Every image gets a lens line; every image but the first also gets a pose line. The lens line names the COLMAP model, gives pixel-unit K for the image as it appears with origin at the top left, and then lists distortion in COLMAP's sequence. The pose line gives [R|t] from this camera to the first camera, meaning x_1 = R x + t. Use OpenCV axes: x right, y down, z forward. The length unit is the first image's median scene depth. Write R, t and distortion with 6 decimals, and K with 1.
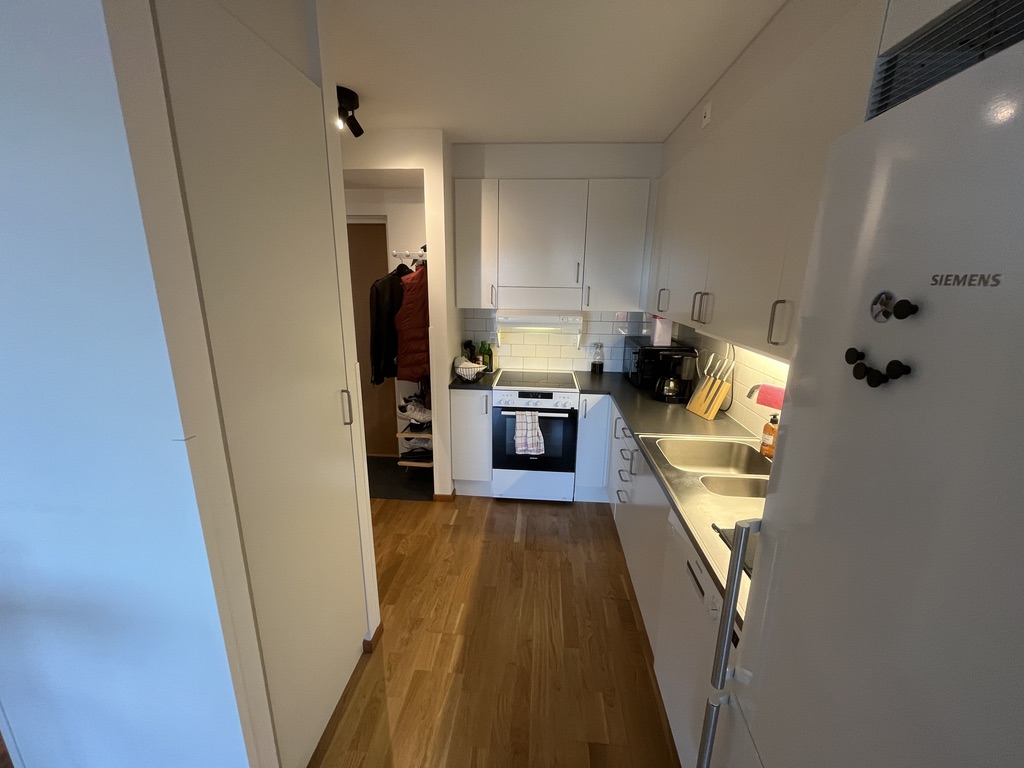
lens RADIAL K [[414.4, 0, 512.0], [0, 414.4, 384.0], [0, 0, 1]] dist [-0.005308, -0.000601]
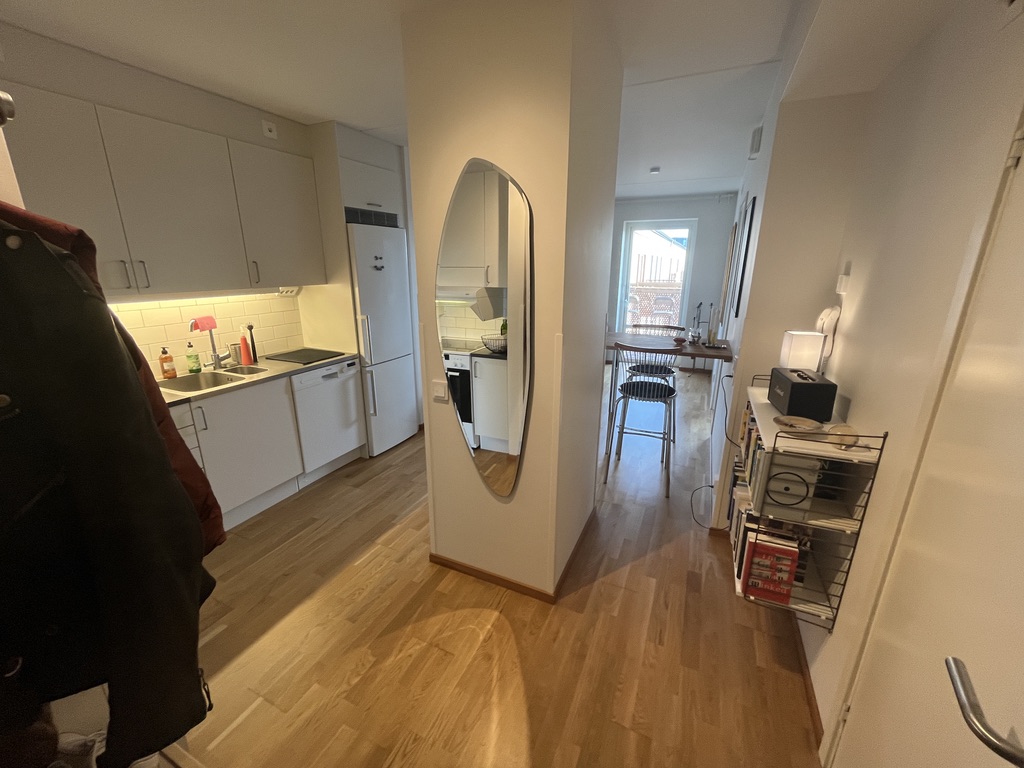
lens RADIAL K [[414.4, 0, 512.0], [0, 414.4, 384.0], [0, 0, 1]] dist [-0.005308, -0.000601]
pose [[-0.940424, -0.109886, 0.321758, -0.998525], [0.068032, 0.866383, 0.494725, -0.454098], [-0.333129, 0.487141, -0.807291, 1.918832]]
